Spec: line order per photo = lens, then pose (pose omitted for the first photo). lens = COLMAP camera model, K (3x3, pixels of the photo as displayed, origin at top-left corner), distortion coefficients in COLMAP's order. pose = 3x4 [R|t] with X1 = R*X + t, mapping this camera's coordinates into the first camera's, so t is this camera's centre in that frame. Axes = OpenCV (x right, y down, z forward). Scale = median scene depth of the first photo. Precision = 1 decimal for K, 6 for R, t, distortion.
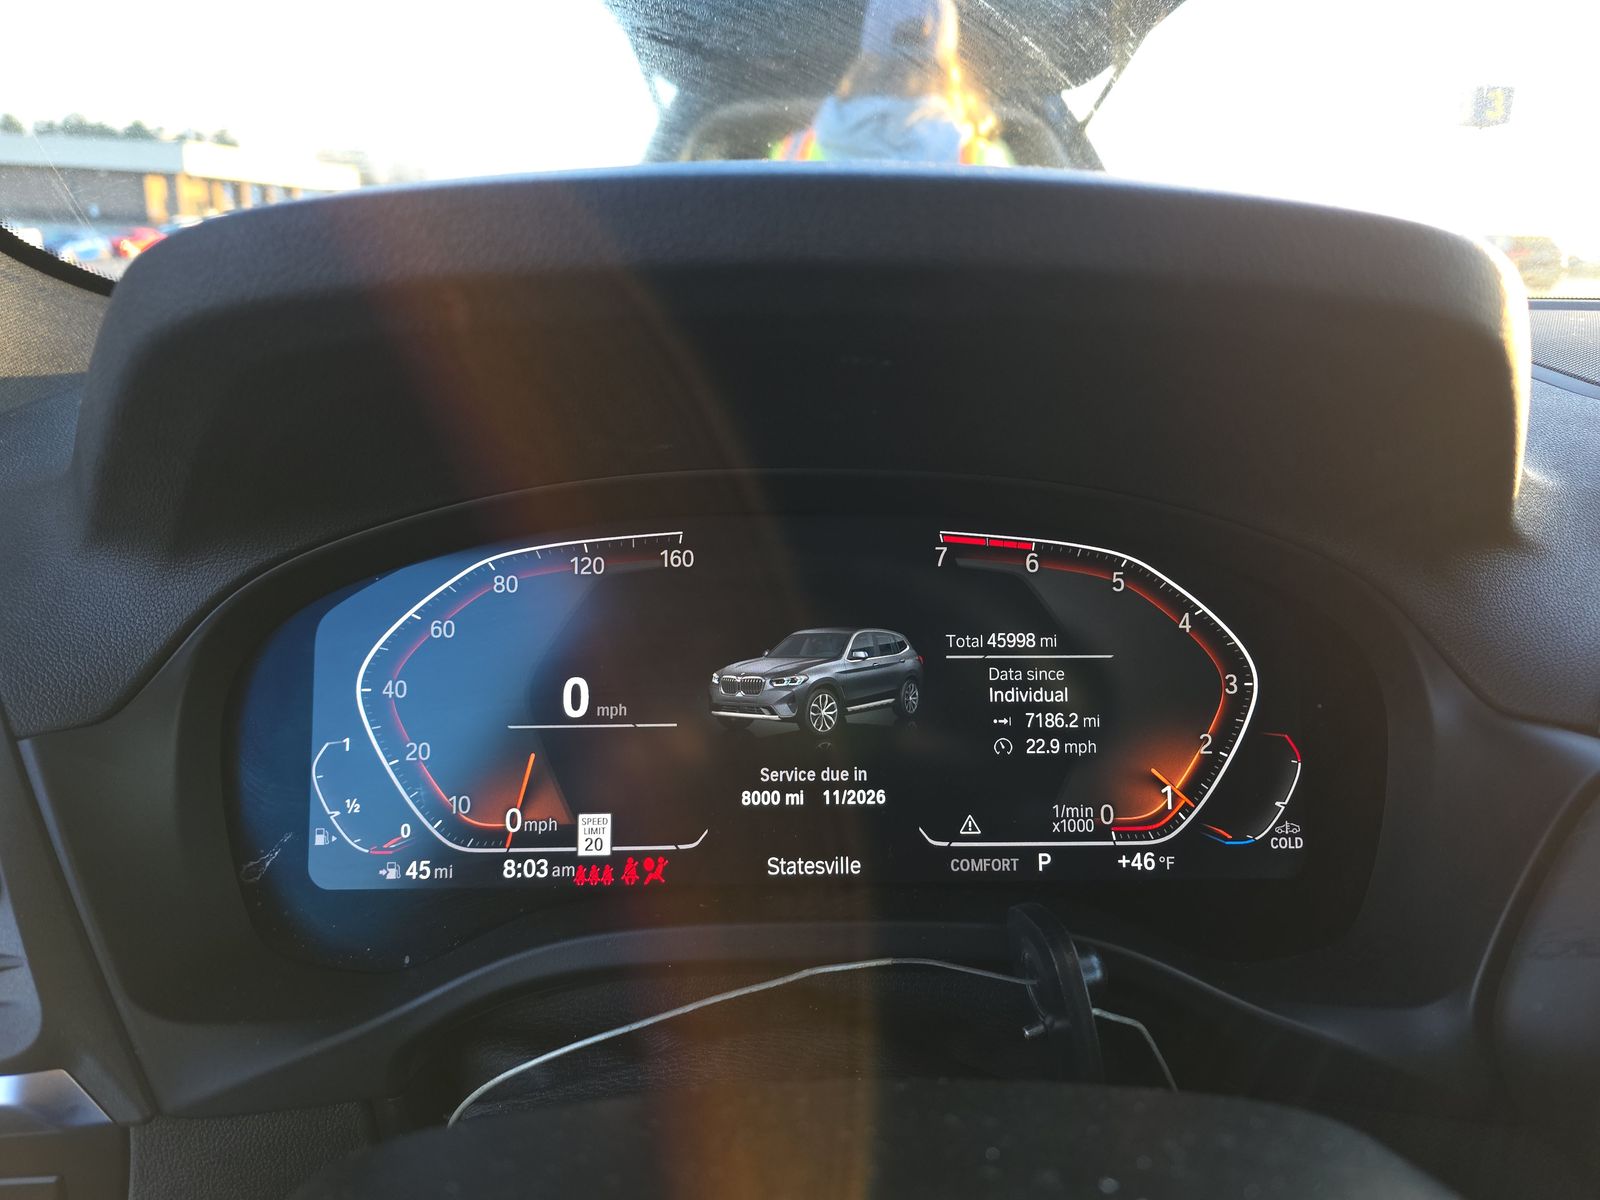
lens RADIAL K [[1078.6, 0, 795.8], [0, 1078.6, 602.2], [0, 0, 1]] dist [0.050899, -0.028173]
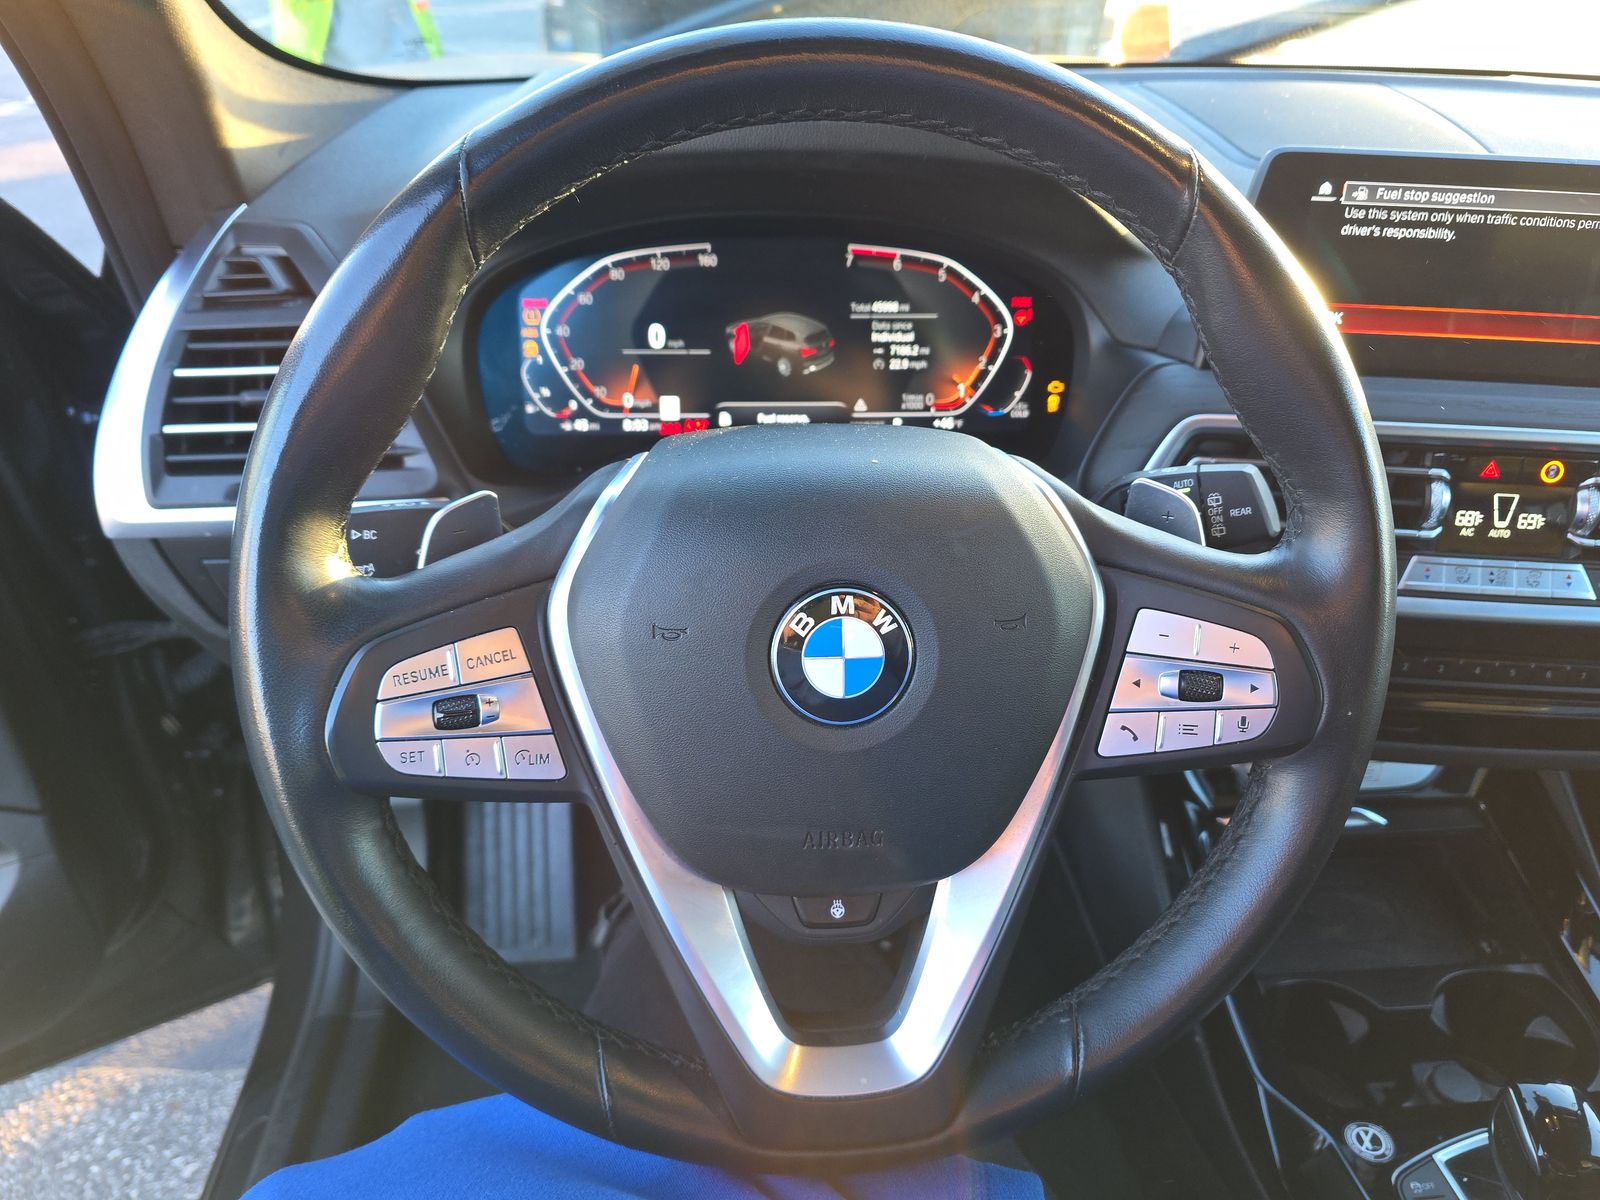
lens RADIAL K [[1078.6, 0, 795.6], [0, 1078.6, 599.2], [0, 0, 1]] dist [0.050899, -0.028173]
pose [[0.999269, 0.013901, -0.035607, 0.117829], [-0.000406, 0.935338, 0.353754, -0.157052], [0.038222, -0.353481, 0.934660, -0.959829]]
